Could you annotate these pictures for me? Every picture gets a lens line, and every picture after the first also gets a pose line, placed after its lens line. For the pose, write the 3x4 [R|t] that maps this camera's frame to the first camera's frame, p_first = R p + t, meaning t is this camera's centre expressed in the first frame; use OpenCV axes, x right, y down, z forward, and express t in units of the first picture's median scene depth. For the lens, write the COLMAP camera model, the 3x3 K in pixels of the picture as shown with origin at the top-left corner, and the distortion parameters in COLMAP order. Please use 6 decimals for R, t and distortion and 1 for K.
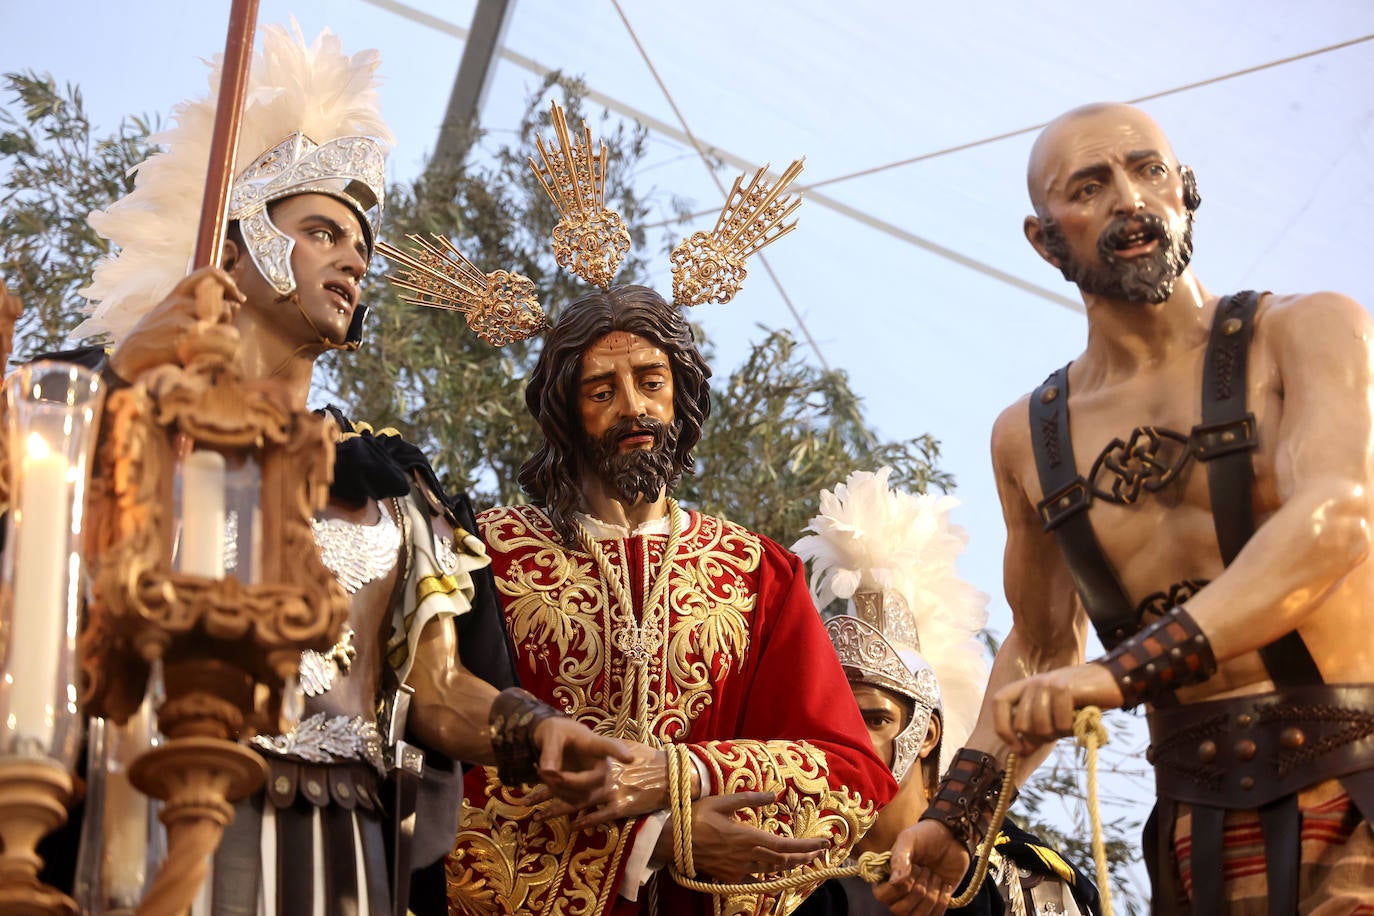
lens RADIAL K [[4104.4, 0, 687.0], [0, 4104.4, 458.0], [0, 0, 1]] dist [0.715761, 0.132714]
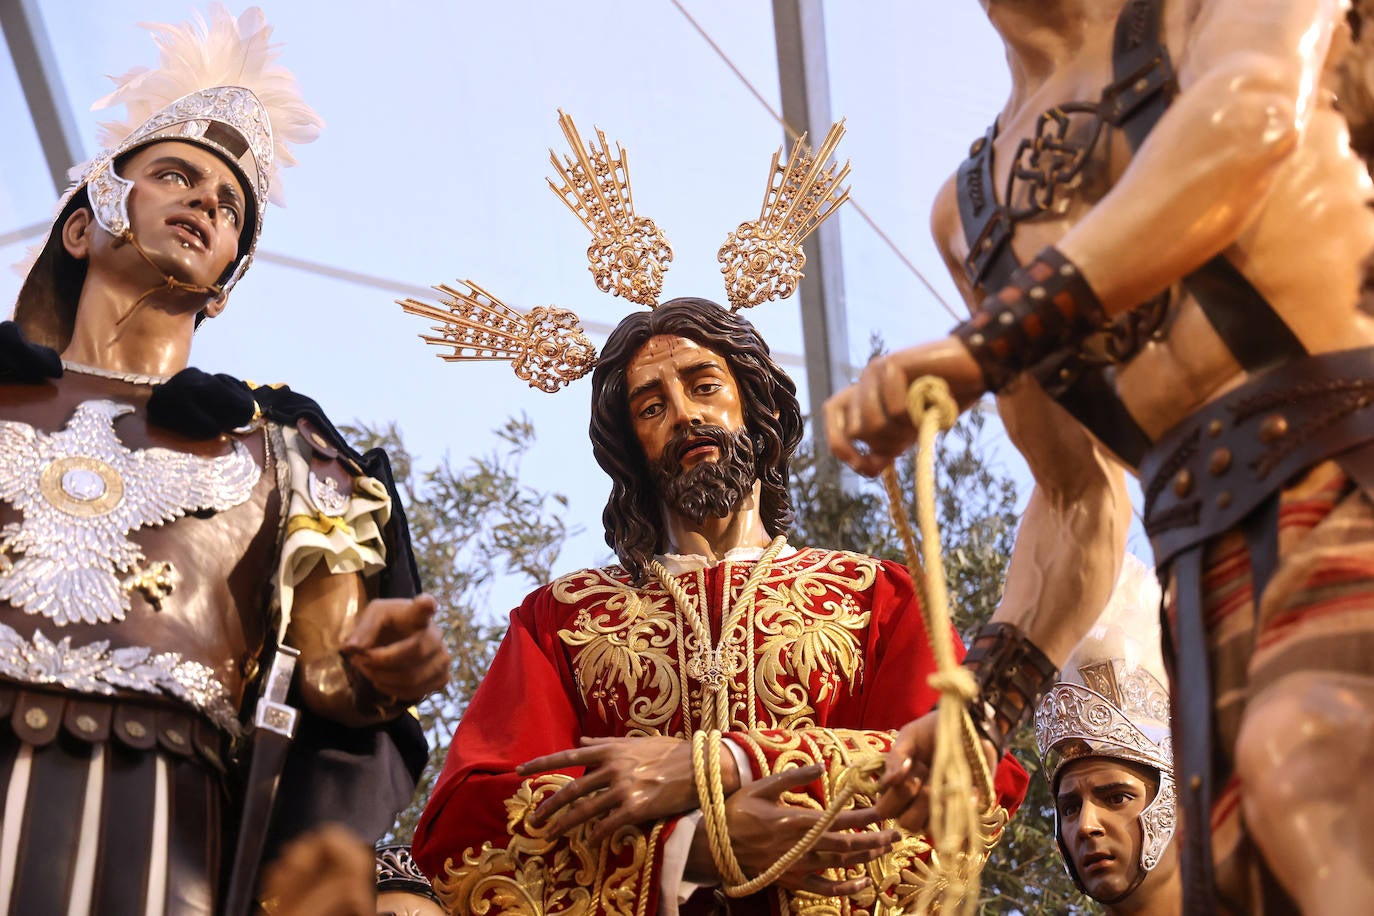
lens RADIAL K [[3198.1, 0, 687.0], [0, 3198.1, 458.0], [0, 0, 1]] dist [0.401330, -0.114108]
pose [[0.949106, -0.189964, -0.251220, 0.158442], [0.124637, 0.959053, -0.254329, 0.171739], [0.289247, 0.210074, 0.933919, 0.361770]]
